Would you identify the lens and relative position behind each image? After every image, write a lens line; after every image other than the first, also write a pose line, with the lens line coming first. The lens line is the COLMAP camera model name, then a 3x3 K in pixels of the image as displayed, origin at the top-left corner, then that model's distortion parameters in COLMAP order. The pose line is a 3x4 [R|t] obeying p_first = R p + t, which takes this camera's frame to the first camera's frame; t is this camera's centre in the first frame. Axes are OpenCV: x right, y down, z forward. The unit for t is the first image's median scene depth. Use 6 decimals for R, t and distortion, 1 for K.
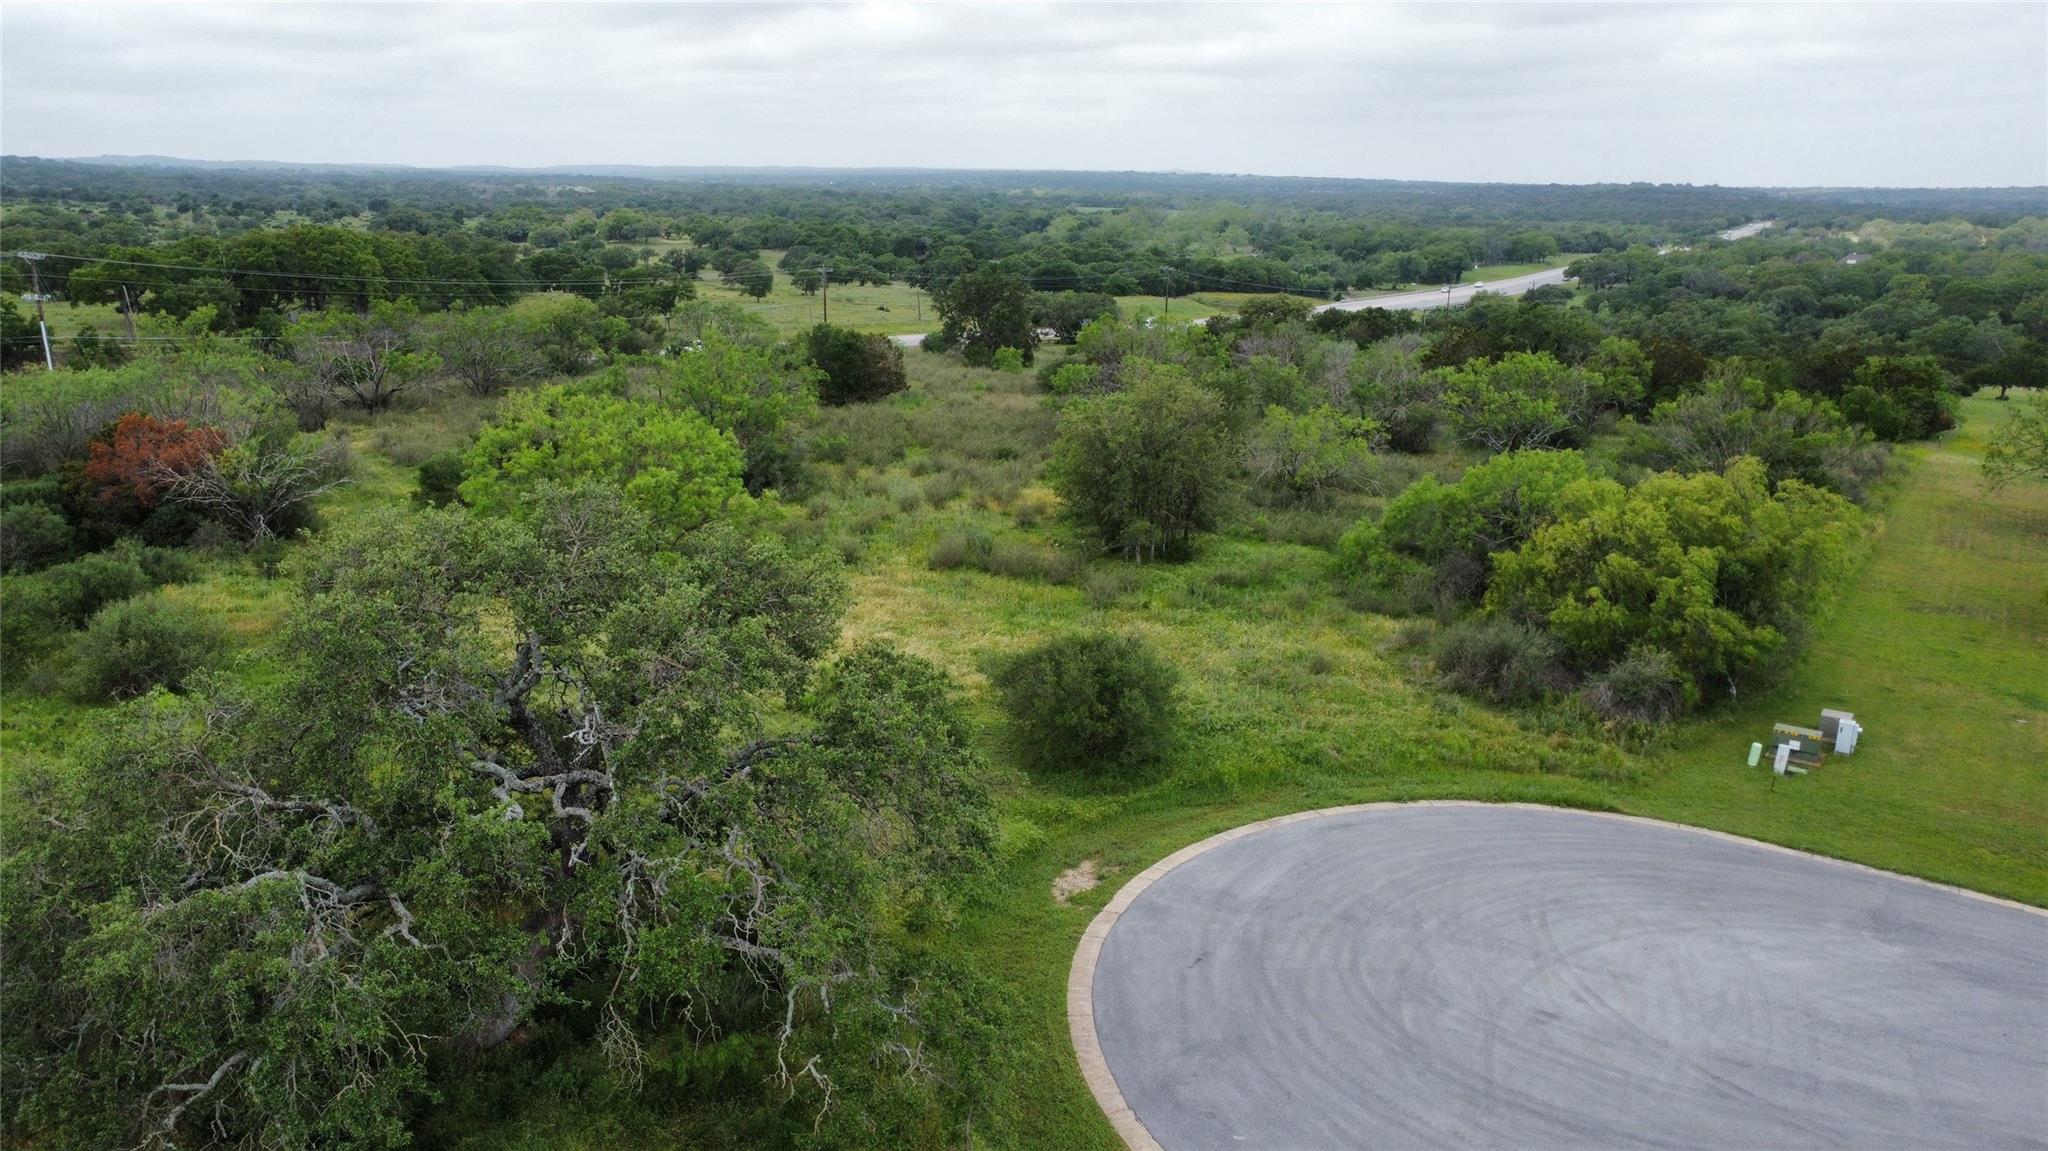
lens RADIAL K [[1521.6, 0, 1020.1], [0, 1521.6, 579.4], [0, 0, 1]] dist [-0.126508, 0.201053]
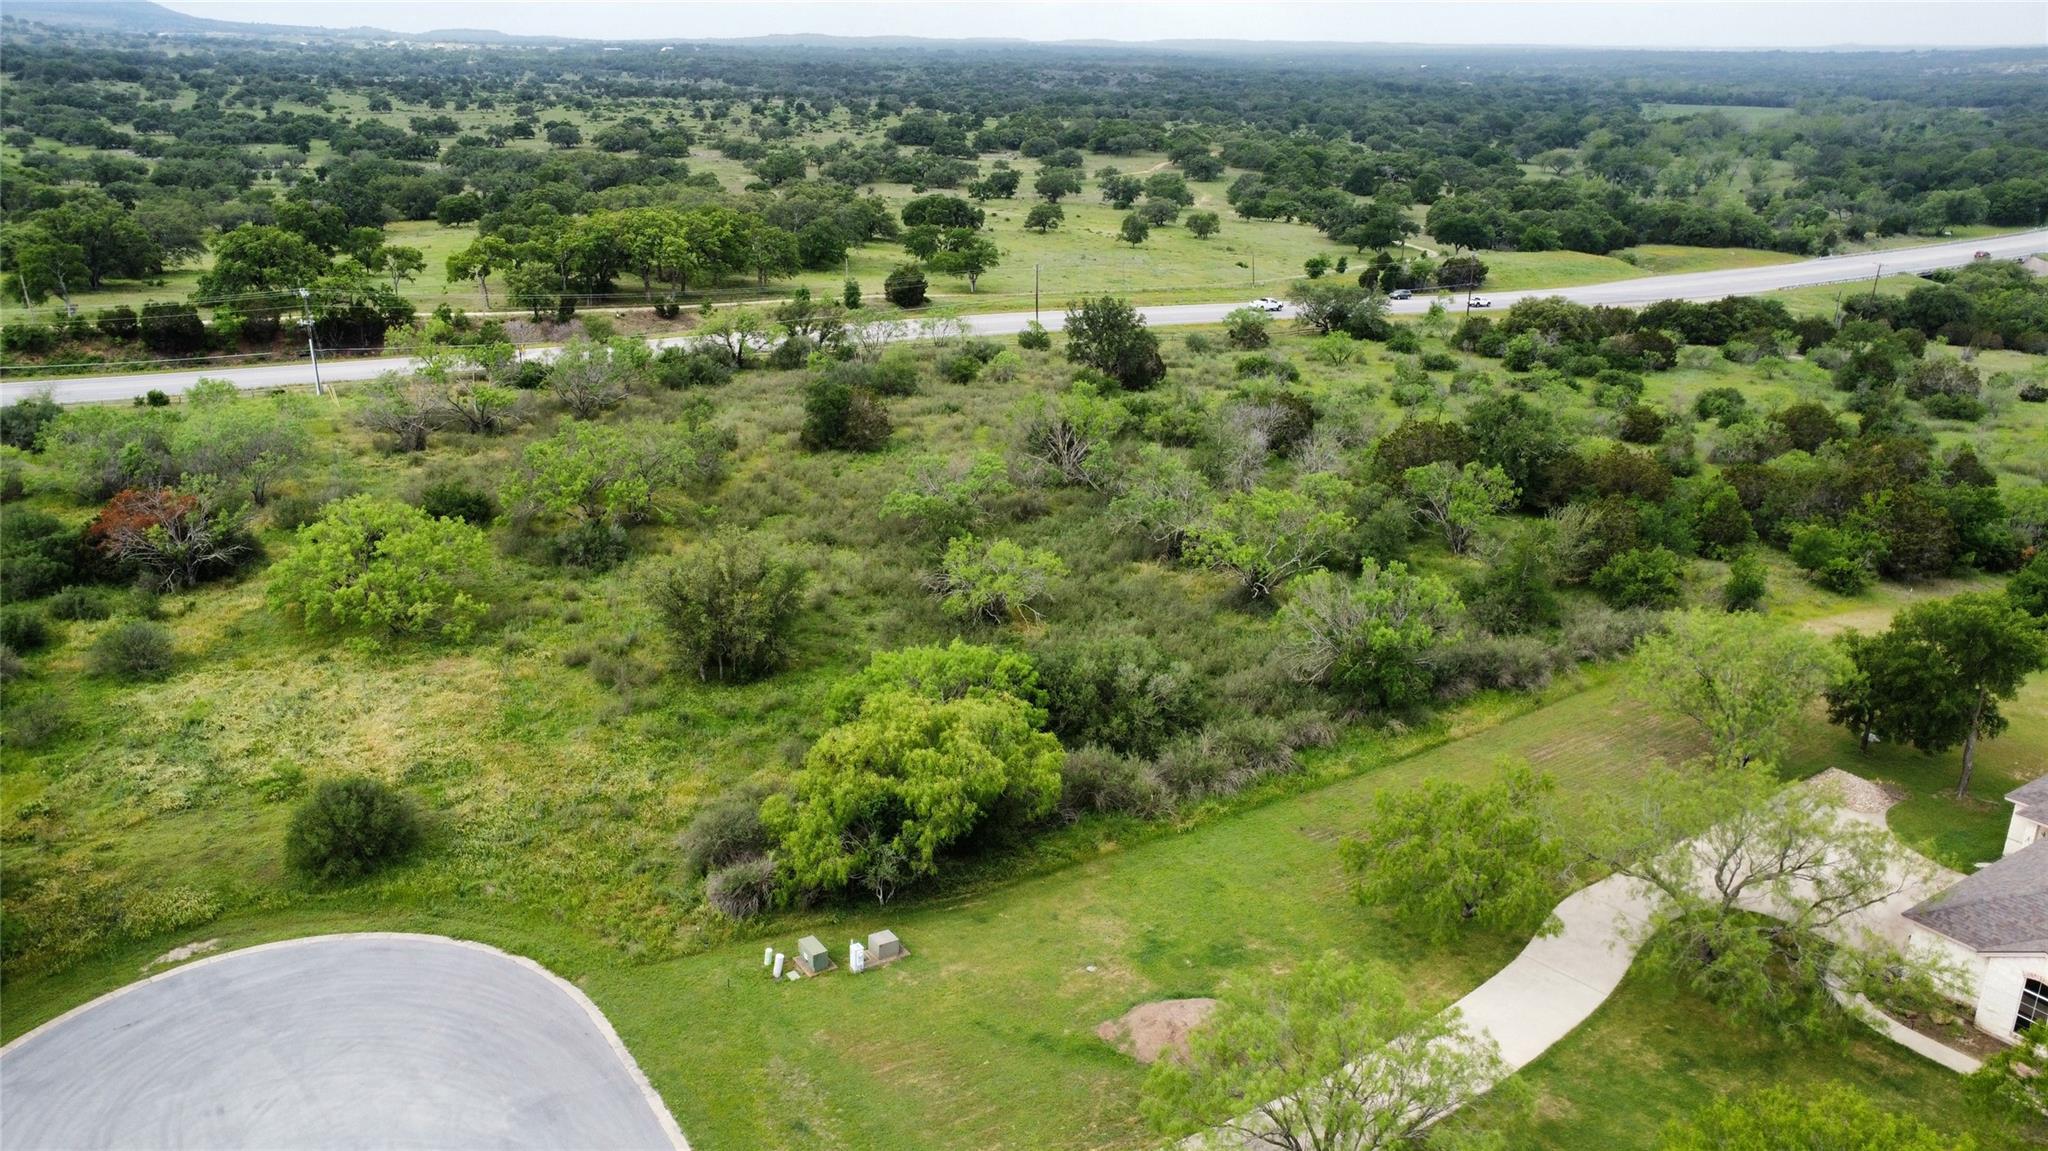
lens RADIAL K [[1521.6, 0, 1016.2], [0, 1521.6, 574.7], [0, 0, 1]] dist [-0.126508, 0.201053]
pose [[0.926767, 0.121517, -0.355439, 0.130519], [-0.094676, 0.991245, 0.092029, -0.041194], [0.363510, -0.051638, 0.930158, -0.014349]]
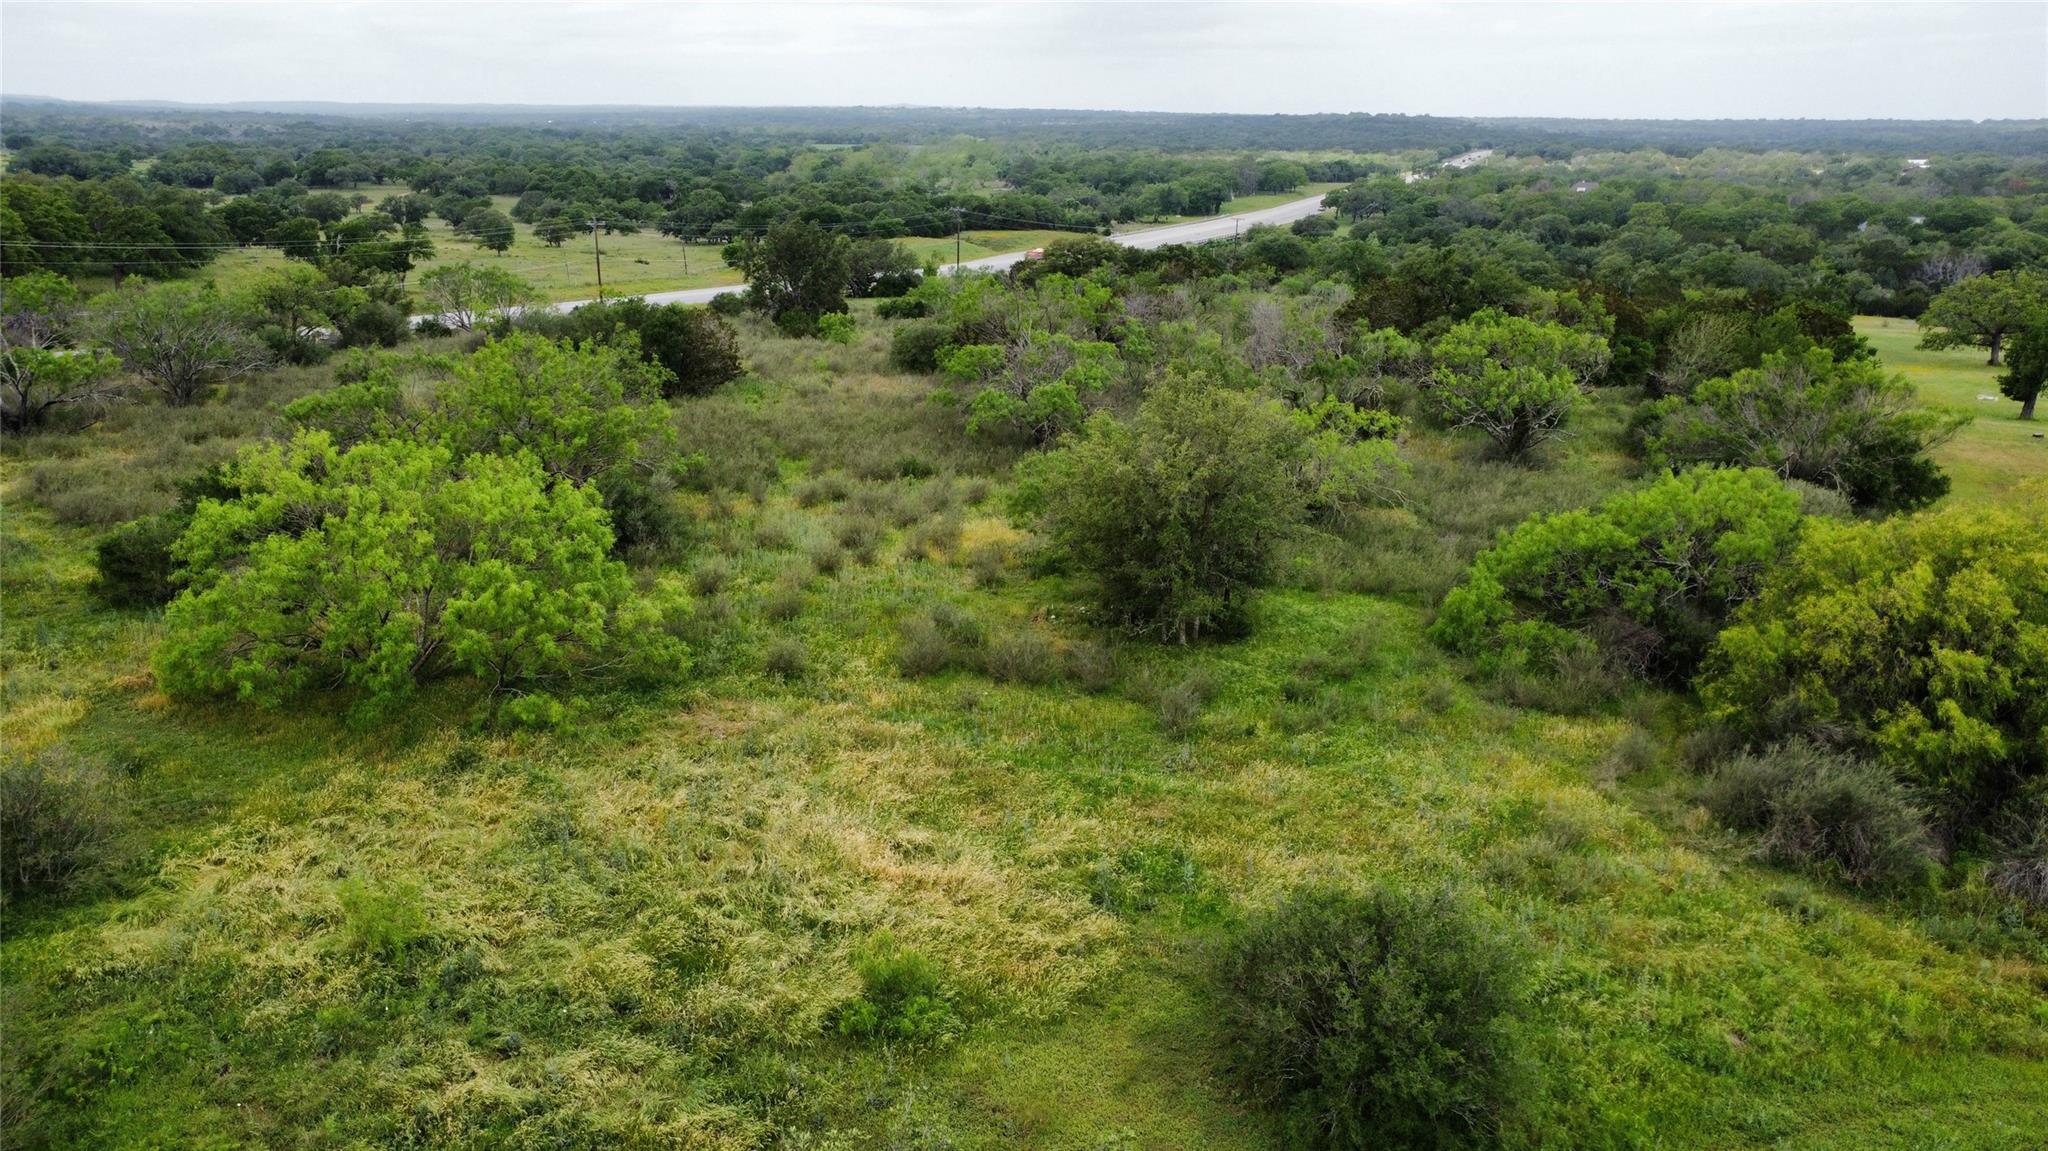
lens RADIAL K [[1521.6, 0, 1021.0], [0, 1521.6, 576.3], [0, 0, 1]] dist [-0.126508, 0.201053]
pose [[0.984951, -0.055089, 0.163821, -0.019636], [0.048692, 0.997896, 0.042814, -0.013355], [-0.165835, -0.034193, 0.985561, 0.051491]]
